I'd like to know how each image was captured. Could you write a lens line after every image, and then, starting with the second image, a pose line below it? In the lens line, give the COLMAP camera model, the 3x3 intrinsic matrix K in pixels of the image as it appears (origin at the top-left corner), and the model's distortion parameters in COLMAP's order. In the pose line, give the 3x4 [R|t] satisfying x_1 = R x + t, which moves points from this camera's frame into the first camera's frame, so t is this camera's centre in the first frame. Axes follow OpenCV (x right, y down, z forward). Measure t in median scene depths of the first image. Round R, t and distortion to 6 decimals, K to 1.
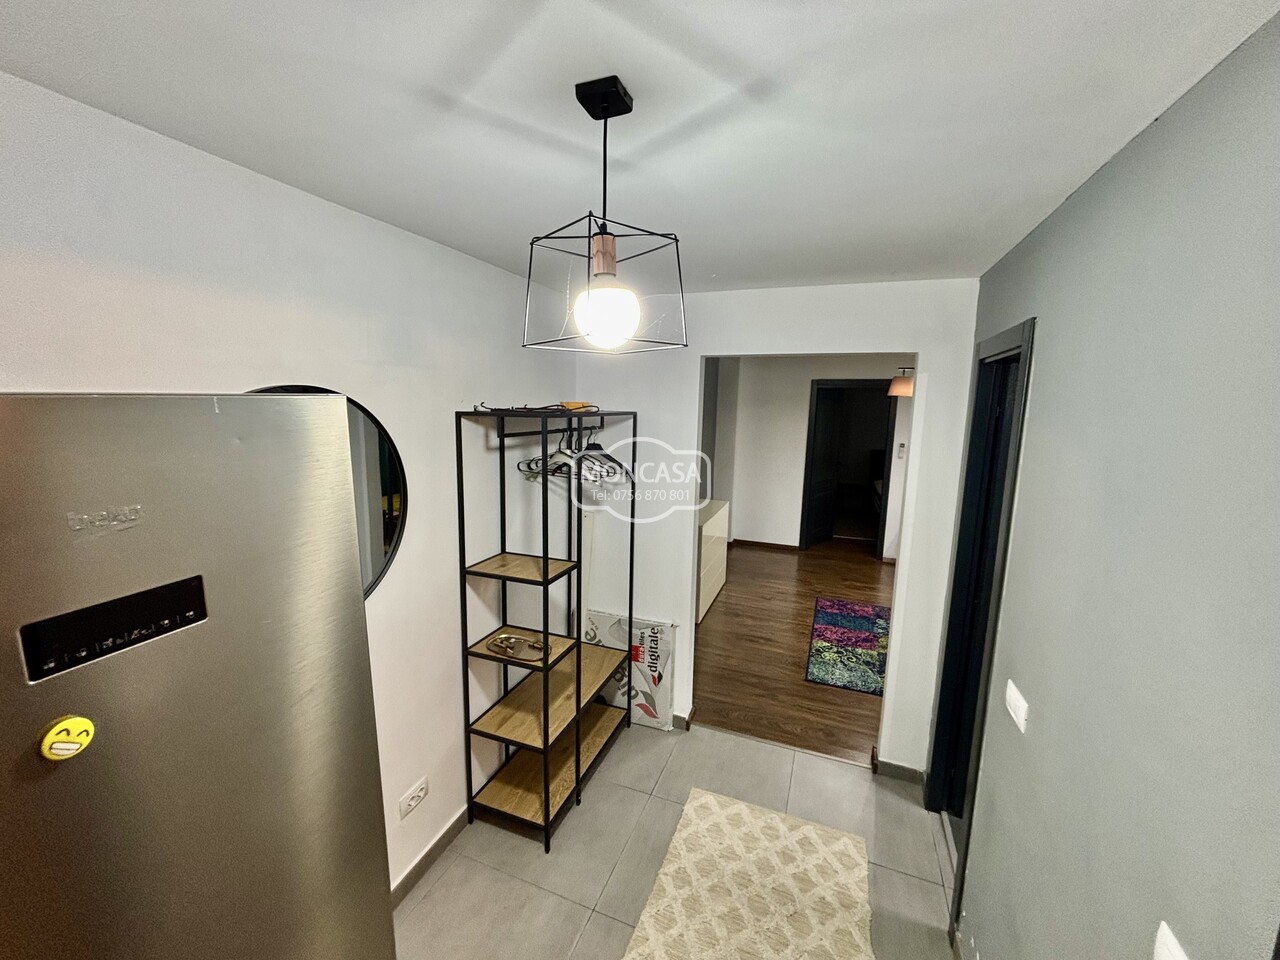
lens RADIAL K [[514.3, 0, 637.6], [0, 514.3, 475.2], [0, 0, 1]] dist [-0.003066, 0.001476]
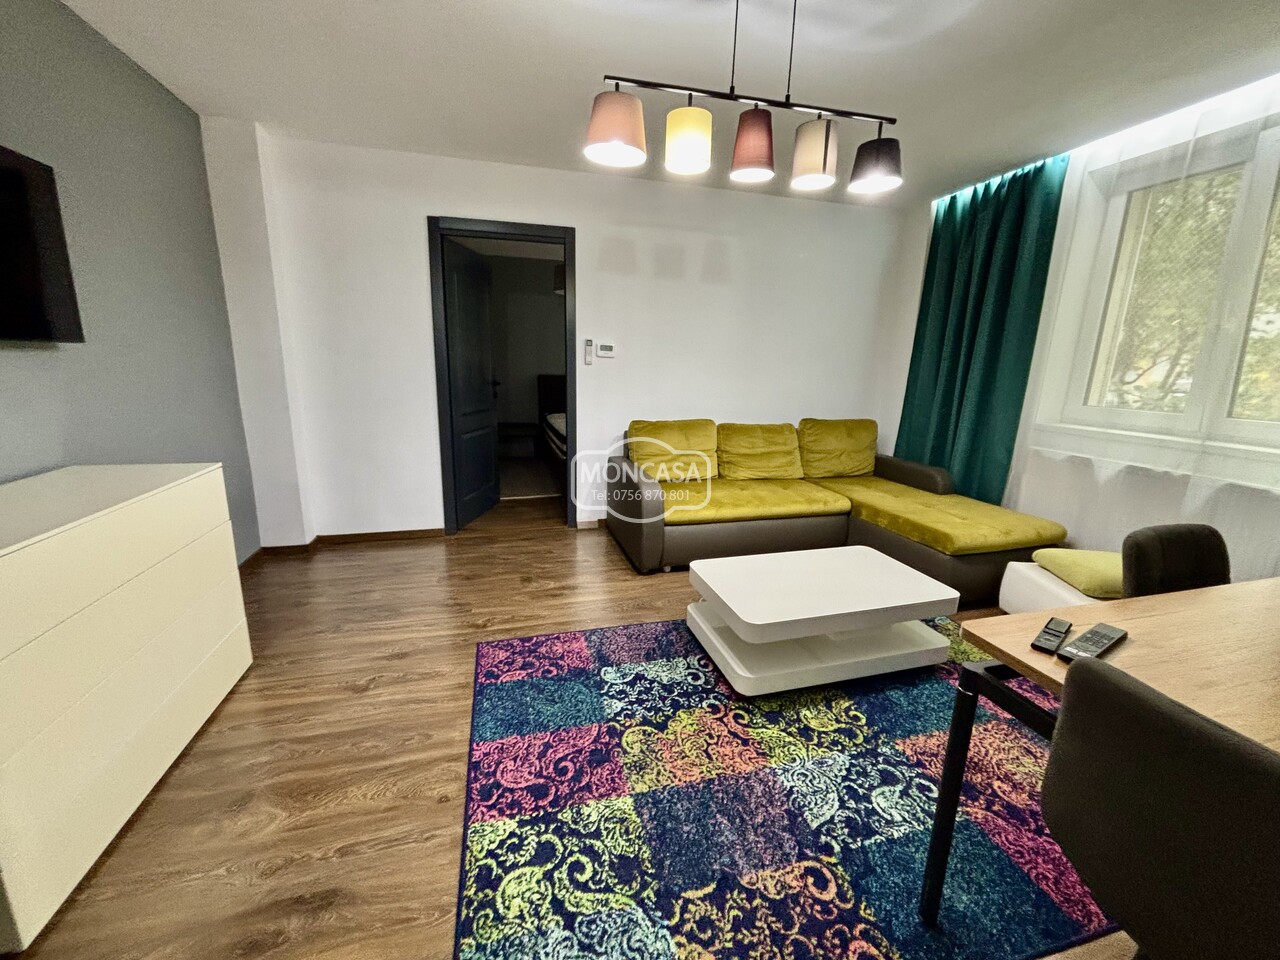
lens RADIAL K [[514.3, 0, 638.4], [0, 514.3, 478.3], [0, 0, 1]] dist [-0.003066, 0.001476]
pose [[0.803455, -0.130232, 0.580948, 0.434932], [0.077505, 0.990358, 0.114819, 0.091004], [-0.590300, -0.047226, 0.805801, 1.101639]]
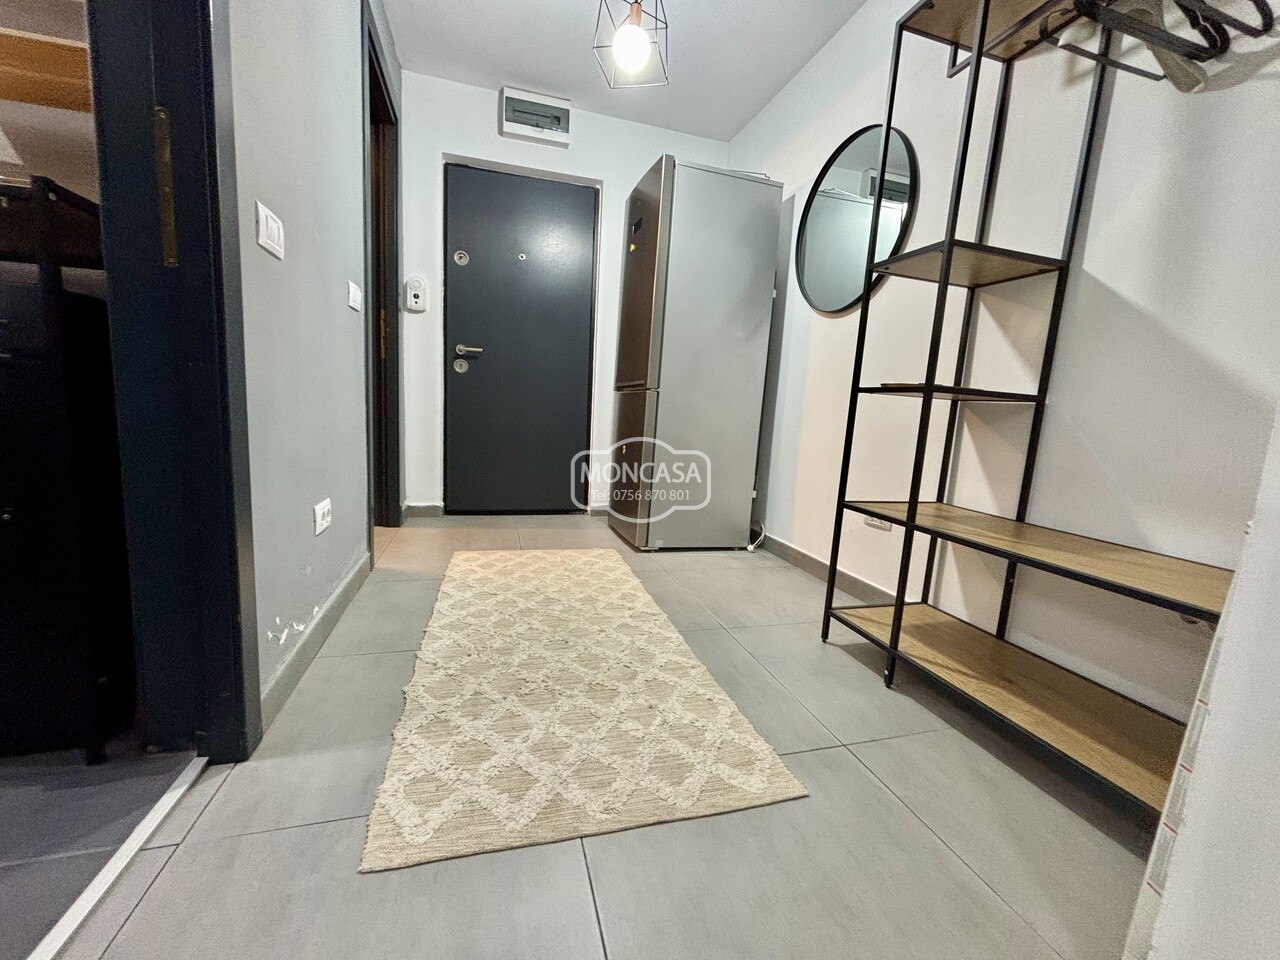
lens RADIAL K [[514.3, 0, 639.7], [0, 514.3, 477.9], [0, 0, 1]] dist [-0.003066, 0.001476]
pose [[-0.786990, 0.025200, -0.616451, 0.458127], [-0.159188, 0.957040, 0.242350, 0.308963], [0.596075, 0.288858, -0.749170, 1.181981]]
